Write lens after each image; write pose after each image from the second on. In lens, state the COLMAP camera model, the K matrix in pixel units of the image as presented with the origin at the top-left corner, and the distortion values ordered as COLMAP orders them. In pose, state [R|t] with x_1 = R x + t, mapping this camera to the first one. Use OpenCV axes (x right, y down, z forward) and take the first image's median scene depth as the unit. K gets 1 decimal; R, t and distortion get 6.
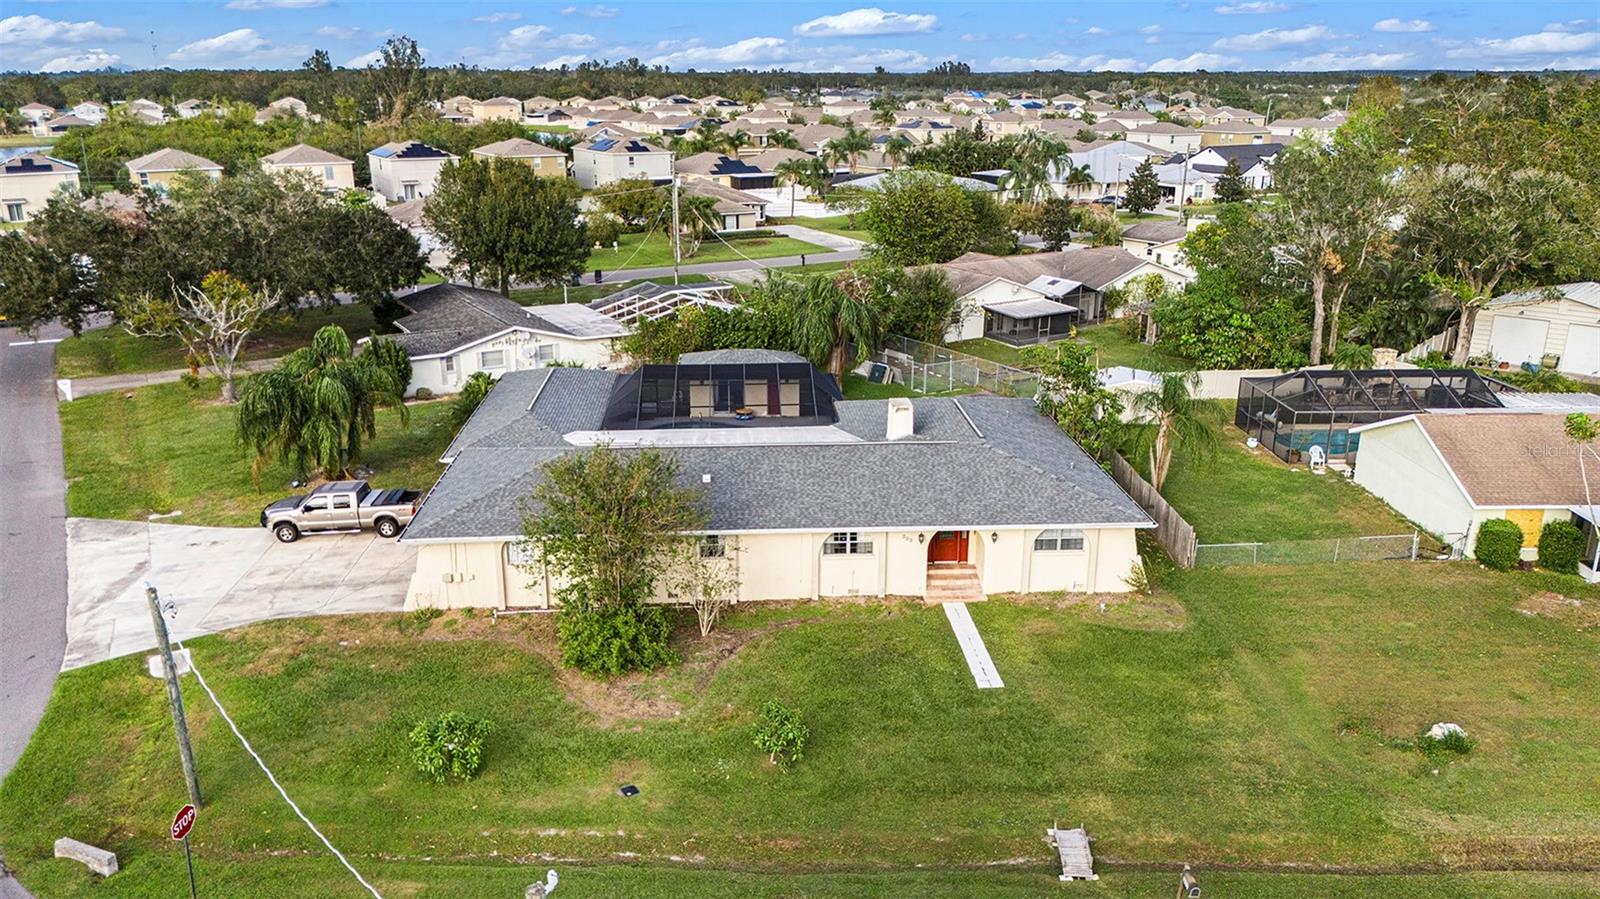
lens RADIAL K [[1187.6, 0, 793.6], [0, 1187.6, 451.3], [0, 0, 1]] dist [0.005994, -0.001041]
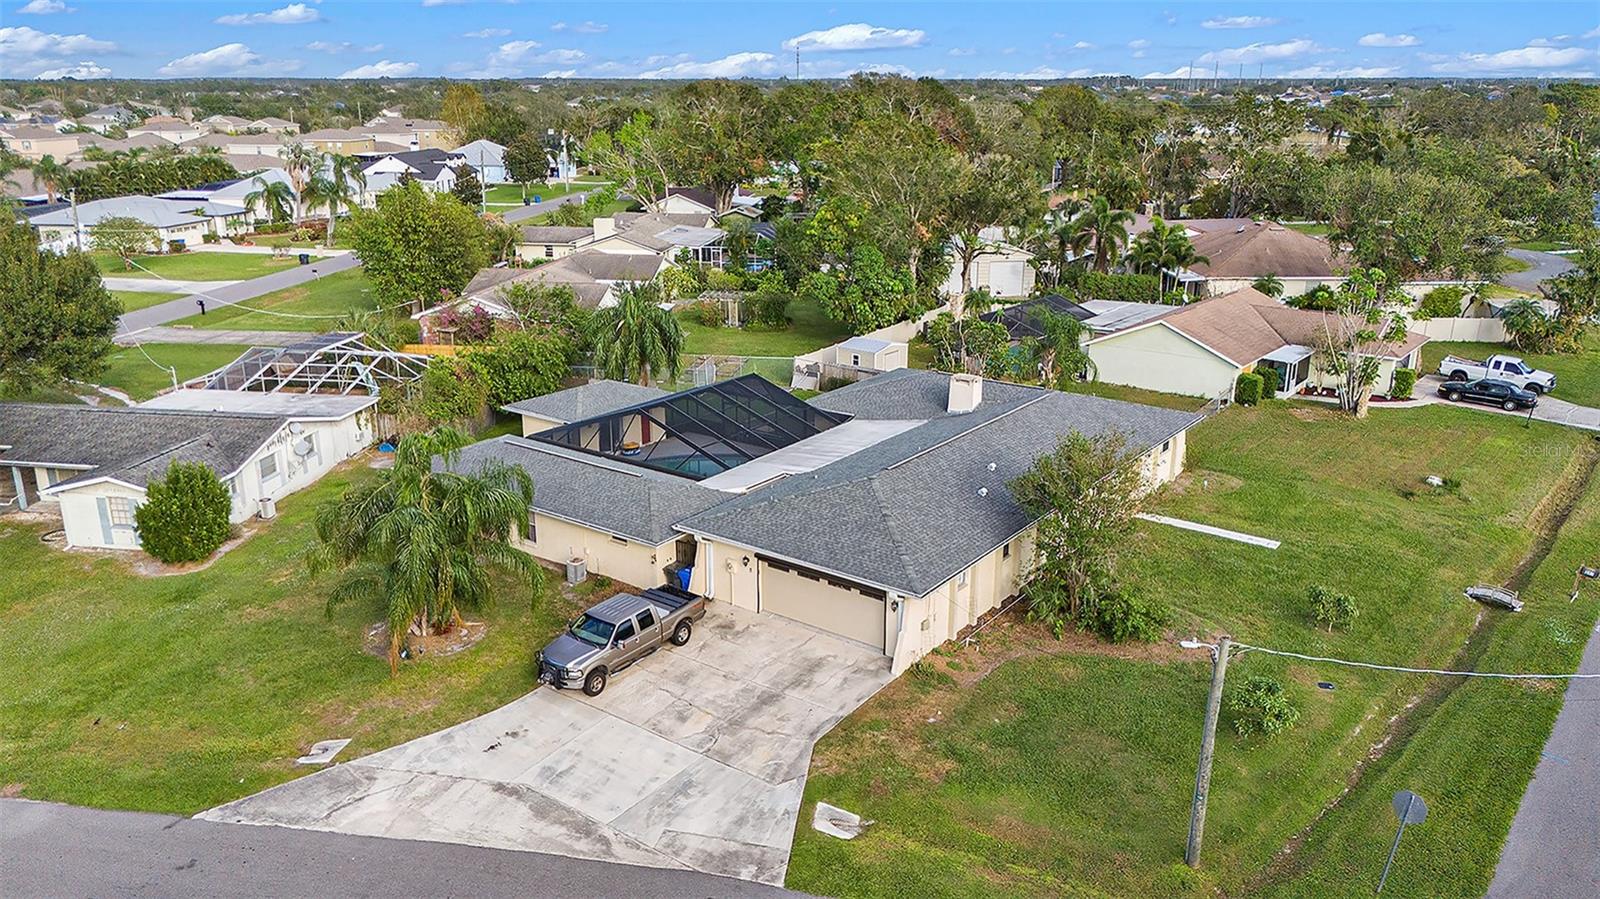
lens RADIAL K [[1187.6, 0, 793.6], [0, 1187.6, 451.3], [0, 0, 1]] dist [0.005994, -0.001041]
pose [[0.645638, -0.228137, 0.728770, -0.779199], [0.230696, 0.968012, 0.098650, -0.112184], [-0.727964, 0.104433, 0.677616, 0.317397]]
